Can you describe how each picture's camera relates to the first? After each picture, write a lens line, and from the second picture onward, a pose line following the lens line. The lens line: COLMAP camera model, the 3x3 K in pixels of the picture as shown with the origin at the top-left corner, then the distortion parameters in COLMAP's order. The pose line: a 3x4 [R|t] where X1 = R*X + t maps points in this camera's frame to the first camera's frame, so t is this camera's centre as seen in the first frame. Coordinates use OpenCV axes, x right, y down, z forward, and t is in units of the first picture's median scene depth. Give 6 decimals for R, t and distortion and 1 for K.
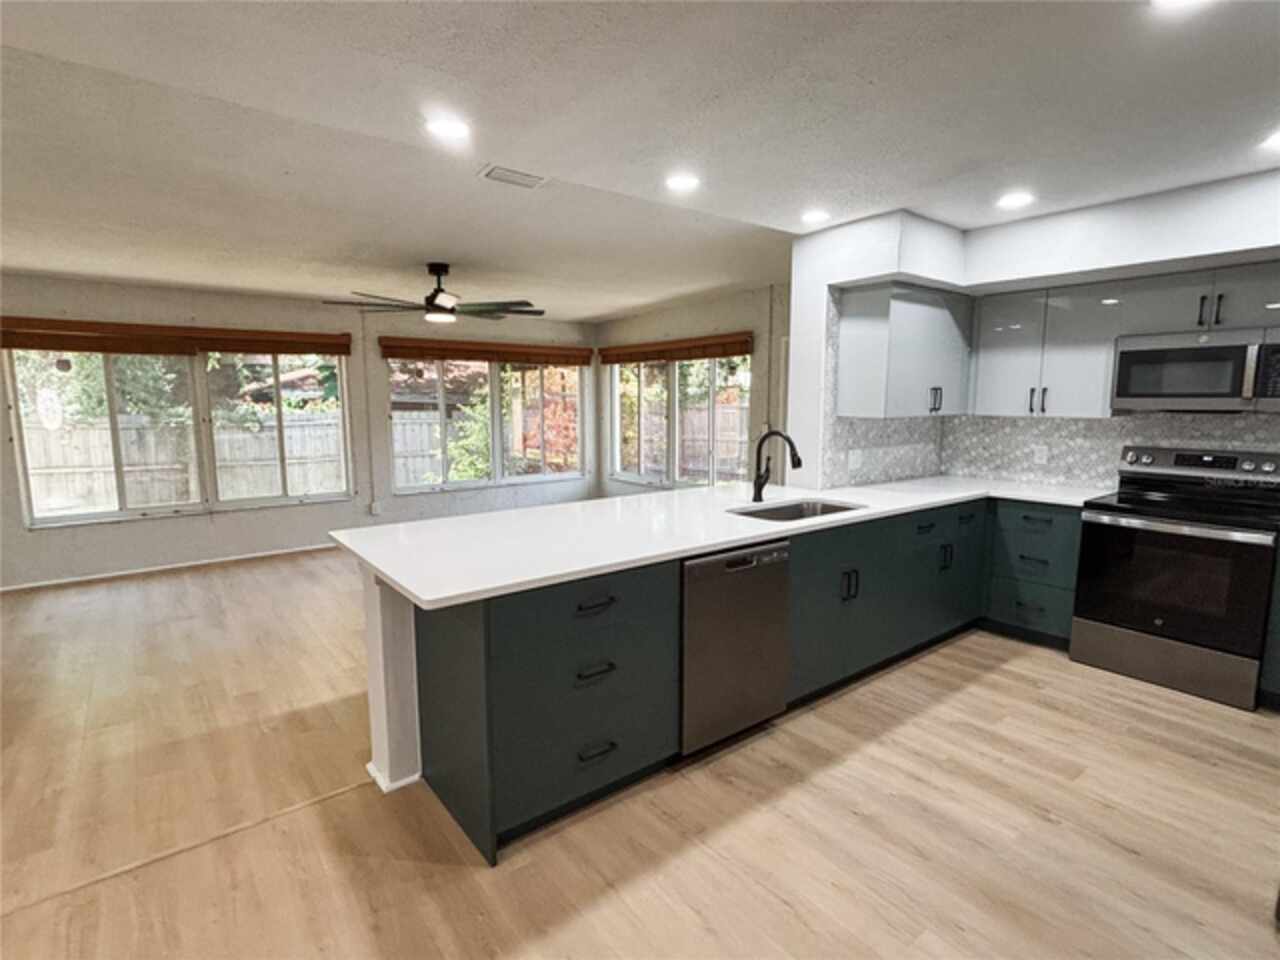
lens RADIAL K [[638.9, 0, 640.0], [0, 638.9, 480.0], [0, 0, 1]] dist [0.011675, -0.000654]
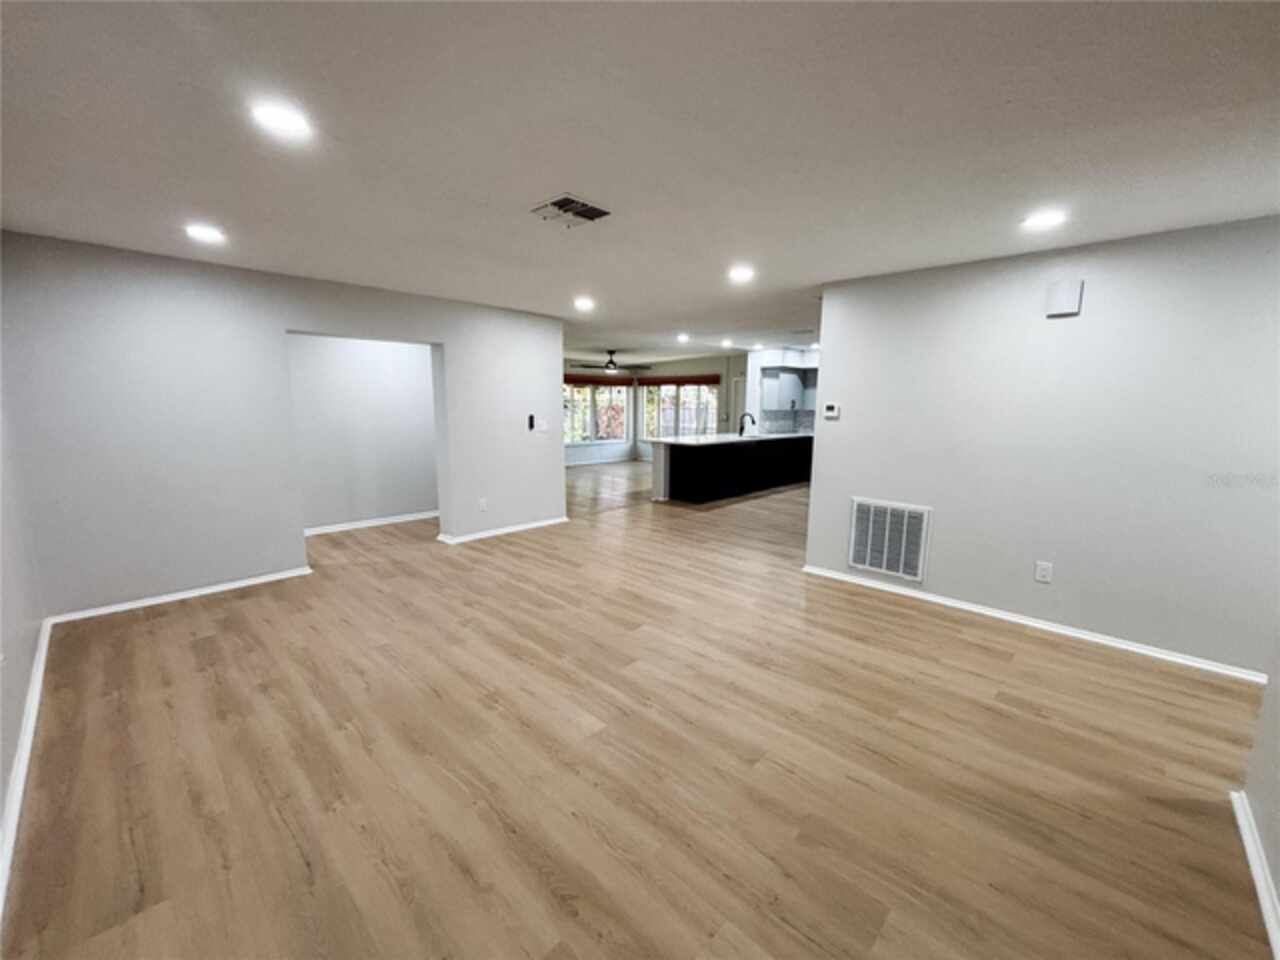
lens RADIAL K [[509.7, 0, 635.3], [0, 509.7, 477.2], [0, 0, 1]] dist [-0.019389, -0.000280]
pose [[0.989962, -0.009711, 0.140999, -0.583472], [0.007569, 0.999848, 0.015722, 0.165210], [-0.141130, -0.014497, 0.989885, -1.206771]]
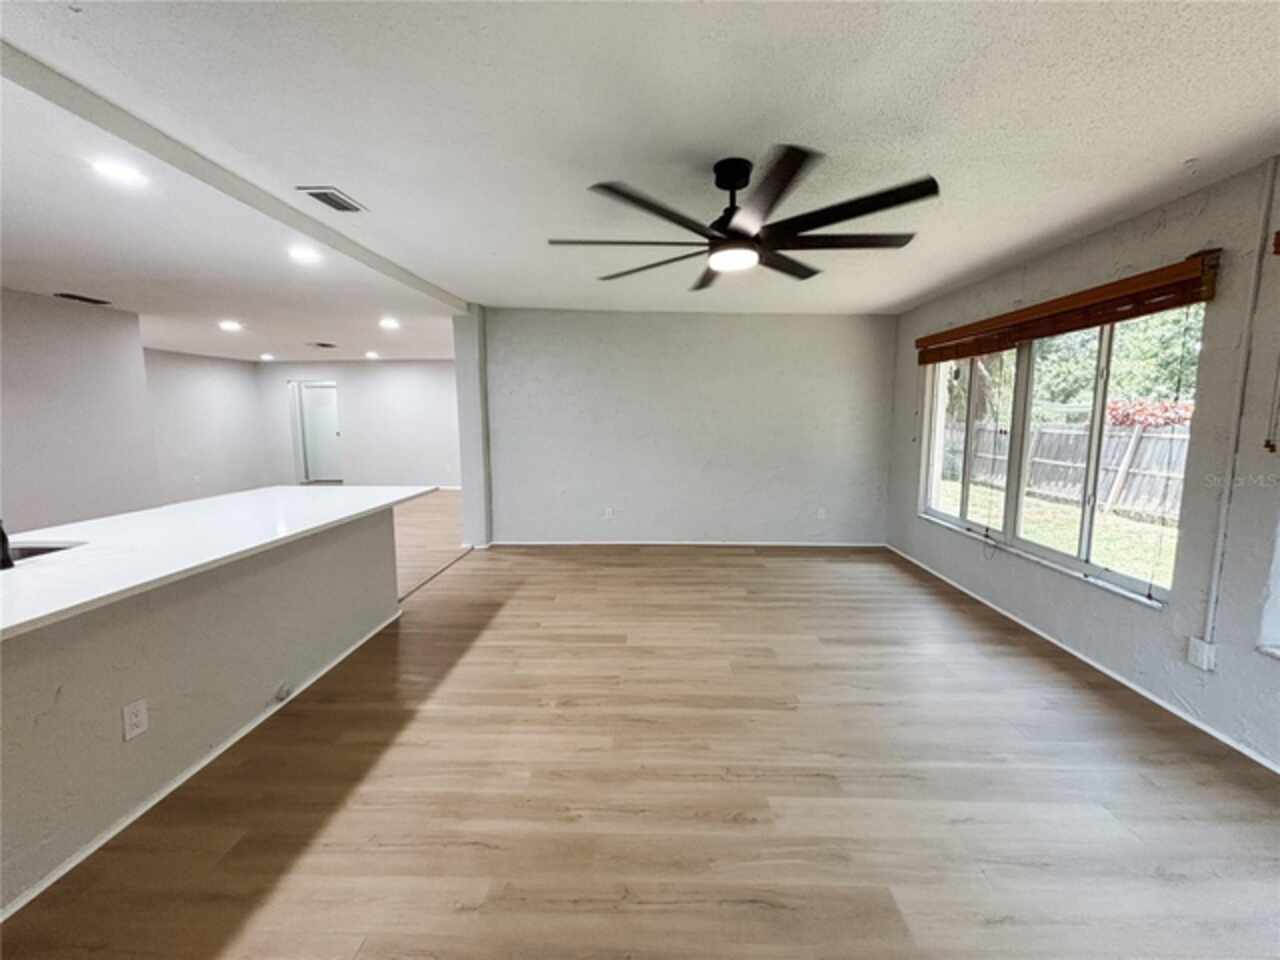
lens RADIAL K [[509.7, 0, 635.3], [0, 509.7, 477.2], [0, 0, 1]] dist [-0.019389, -0.000280]
pose [[-0.658920, 0.099955, -0.745542, 0.113986], [-0.084816, 0.974938, 0.205673, -0.170333], [0.747416, 0.198756, -0.633929, 1.436856]]
